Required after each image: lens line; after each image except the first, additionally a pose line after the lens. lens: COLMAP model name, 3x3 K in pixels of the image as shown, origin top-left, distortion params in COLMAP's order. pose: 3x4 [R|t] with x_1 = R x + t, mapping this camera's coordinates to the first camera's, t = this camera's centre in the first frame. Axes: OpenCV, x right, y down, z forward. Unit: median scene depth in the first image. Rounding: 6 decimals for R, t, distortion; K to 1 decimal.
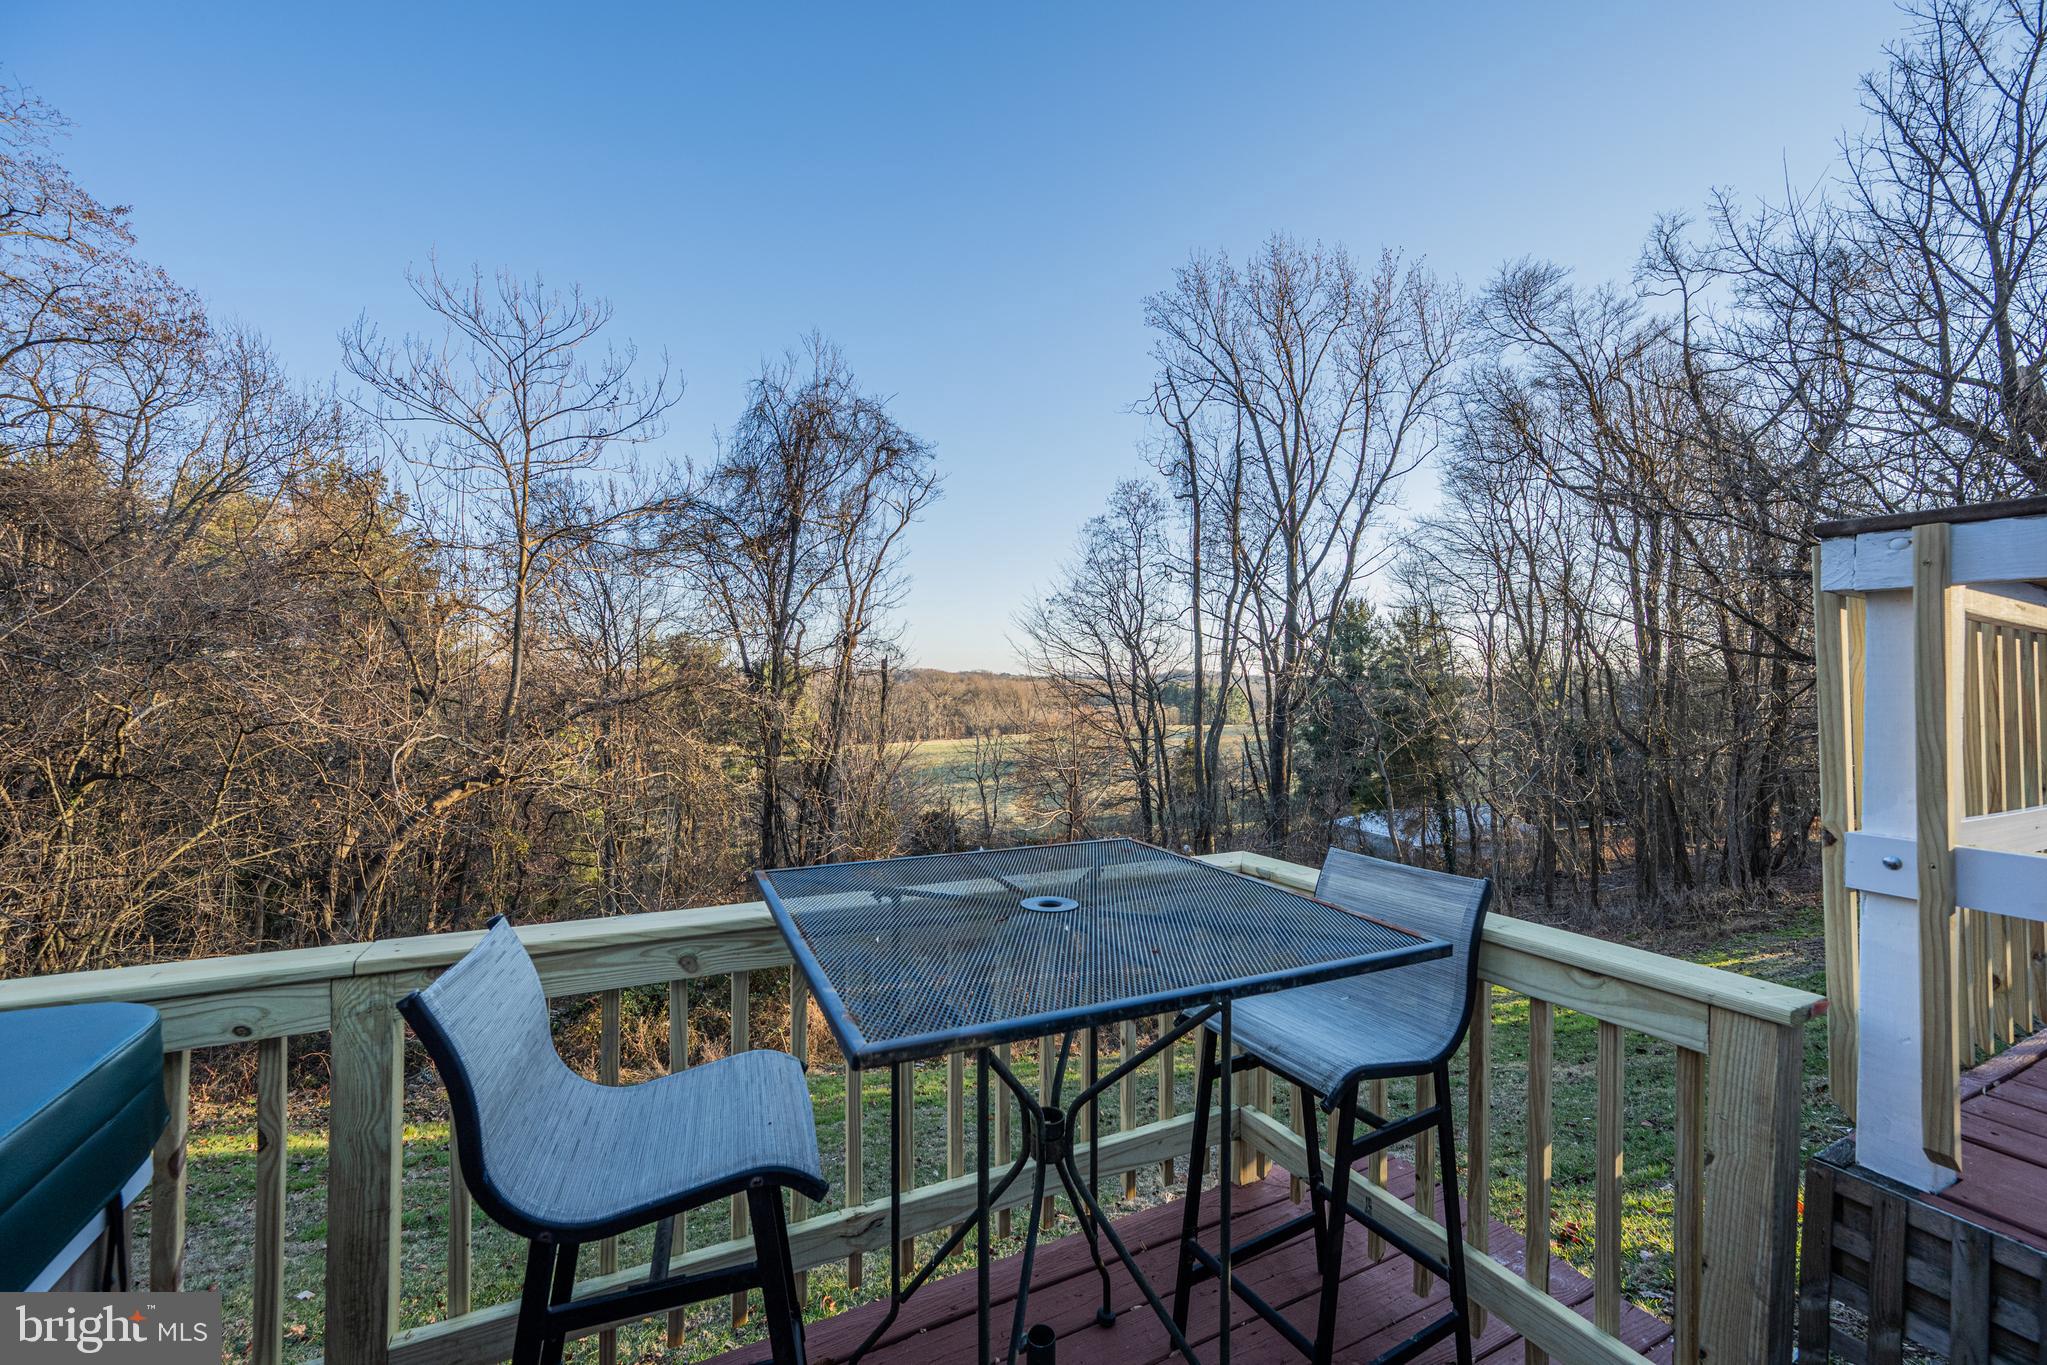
lens RADIAL K [[802.0, 0, 1018.0], [0, 802.0, 680.5], [0, 0, 1]] dist [-0.004101, -0.000259]
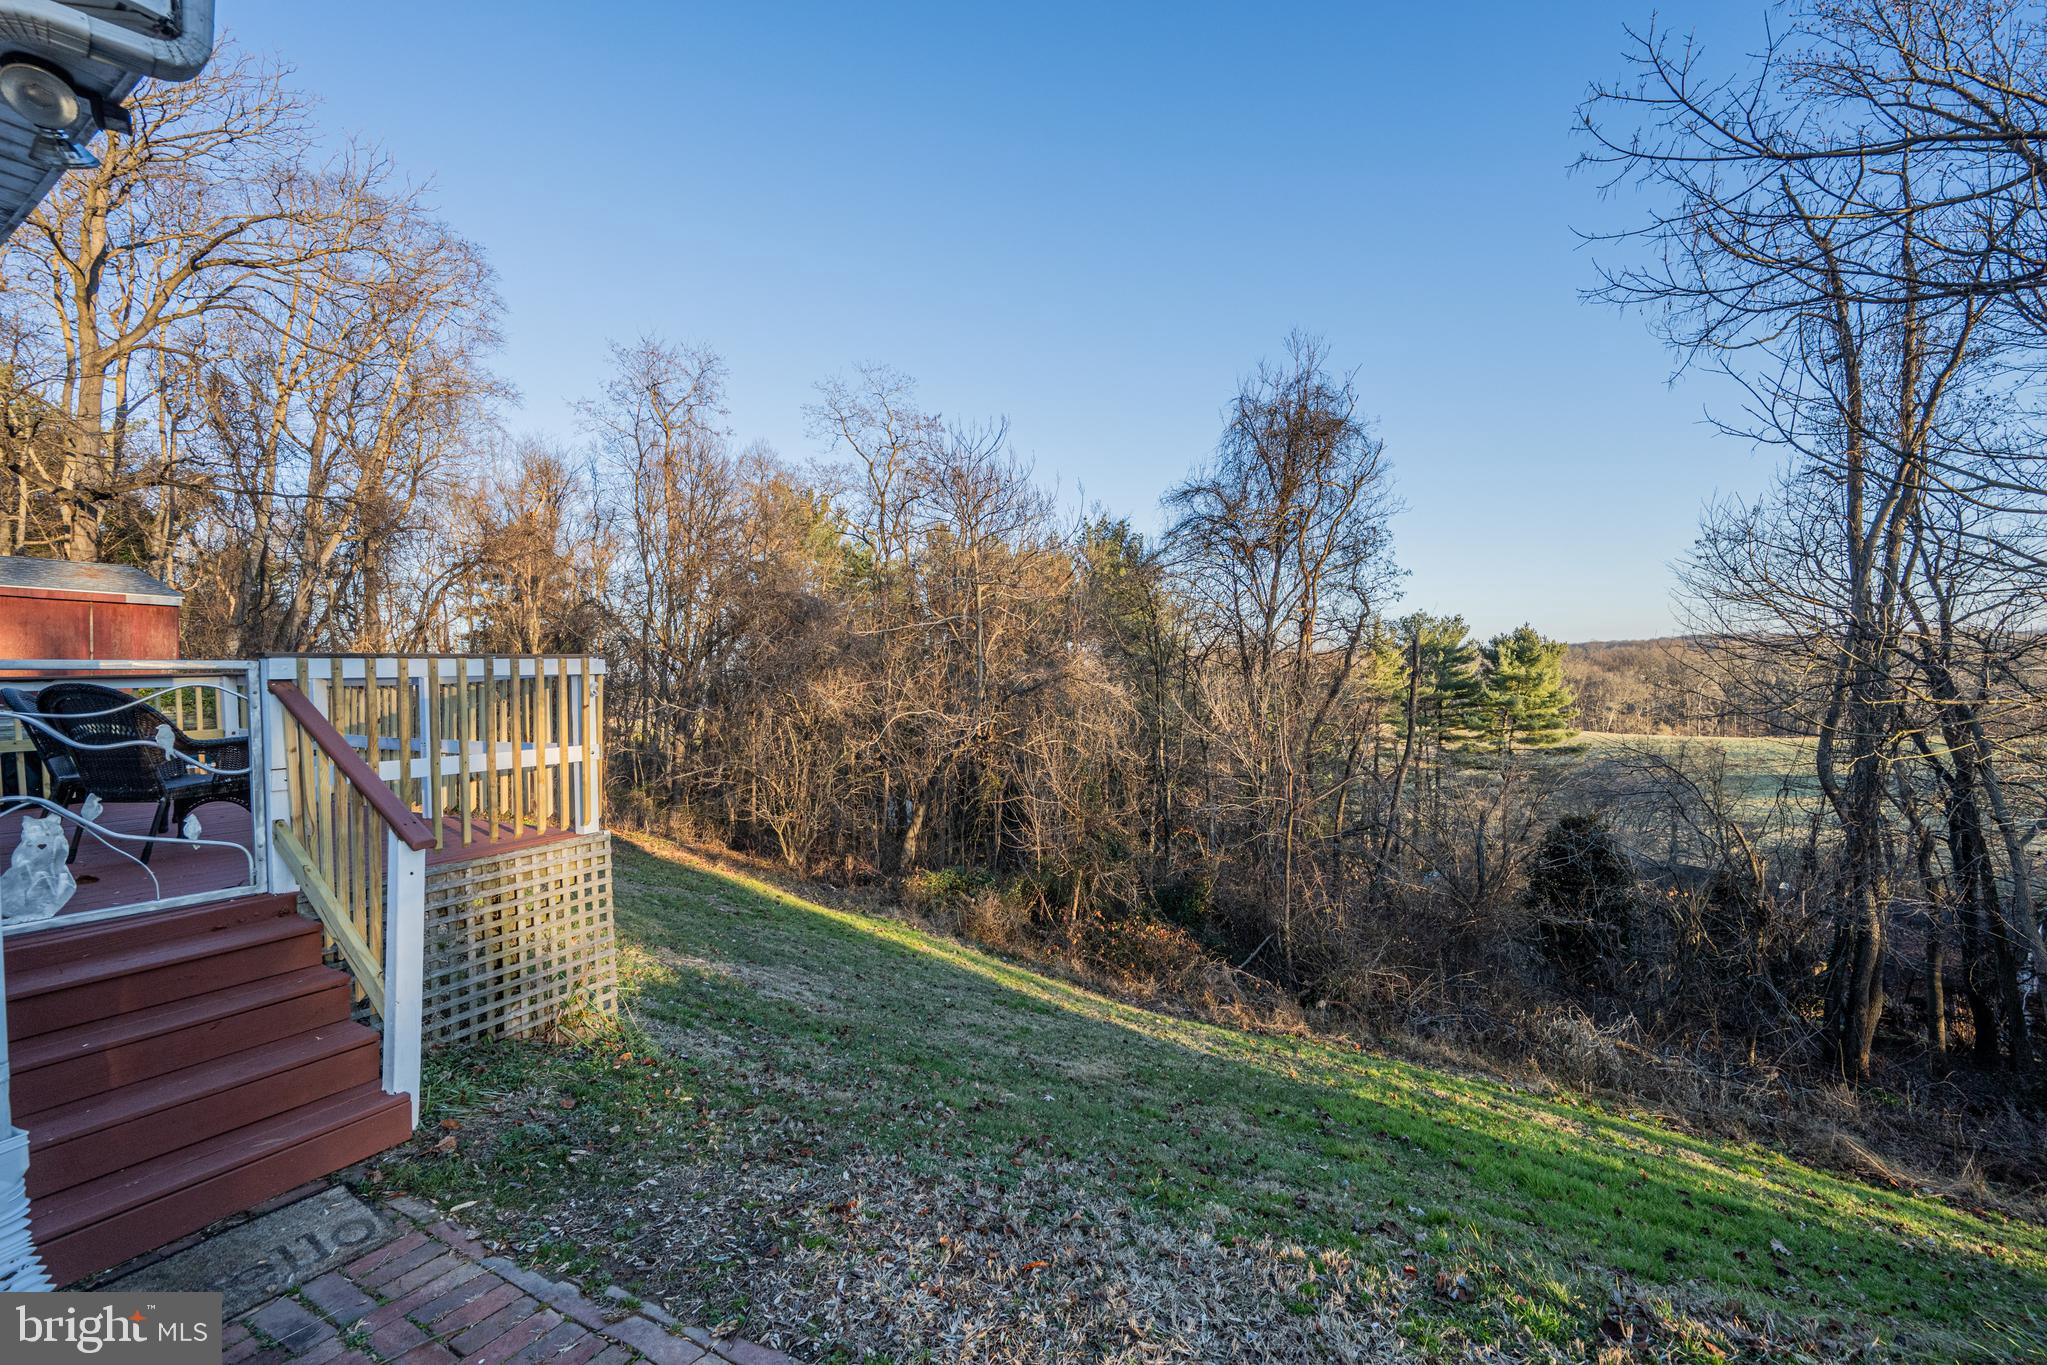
lens RADIAL K [[802.0, 0, 1030.5], [0, 802.0, 685.3], [0, 0, 1]] dist [-0.004547, 0.002547]
pose [[0.558649, -0.006226, -0.829381, 0.434843], [0.031918, 0.999392, 0.013997, -0.002067], [0.828790, -0.034291, 0.558508, 0.122535]]
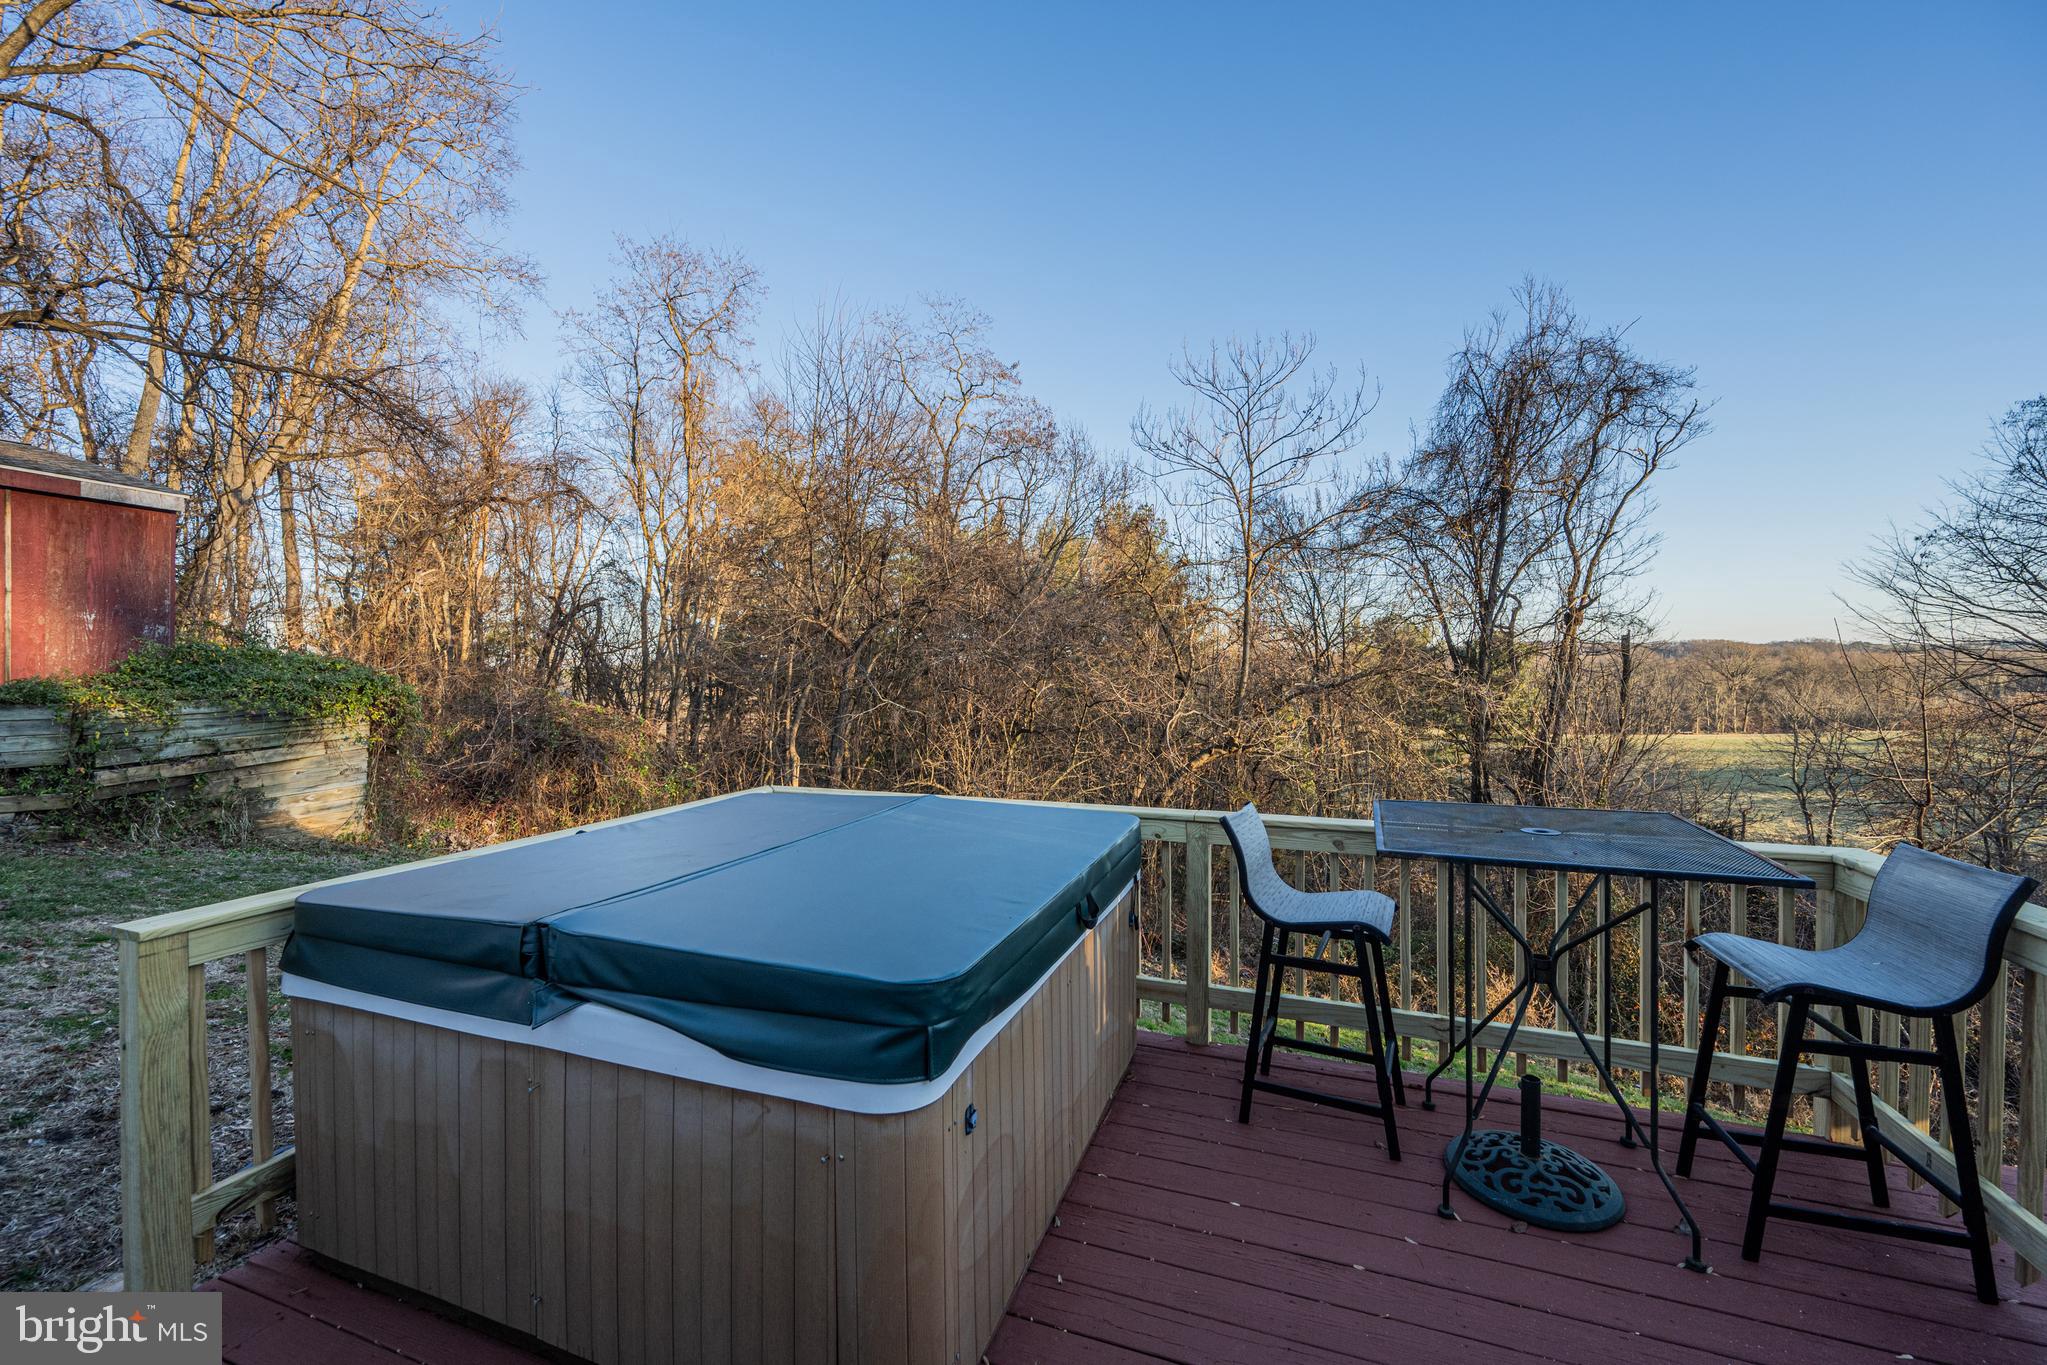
lens RADIAL K [[802.0, 0, 1030.5], [0, 802.0, 685.3], [0, 0, 1]] dist [-0.004547, 0.002547]
pose [[0.682199, 0.003195, -0.731159, 0.029572], [0.018736, 0.999586, 0.021850, -0.004461], [0.730926, -0.028605, 0.681857, -0.050141]]
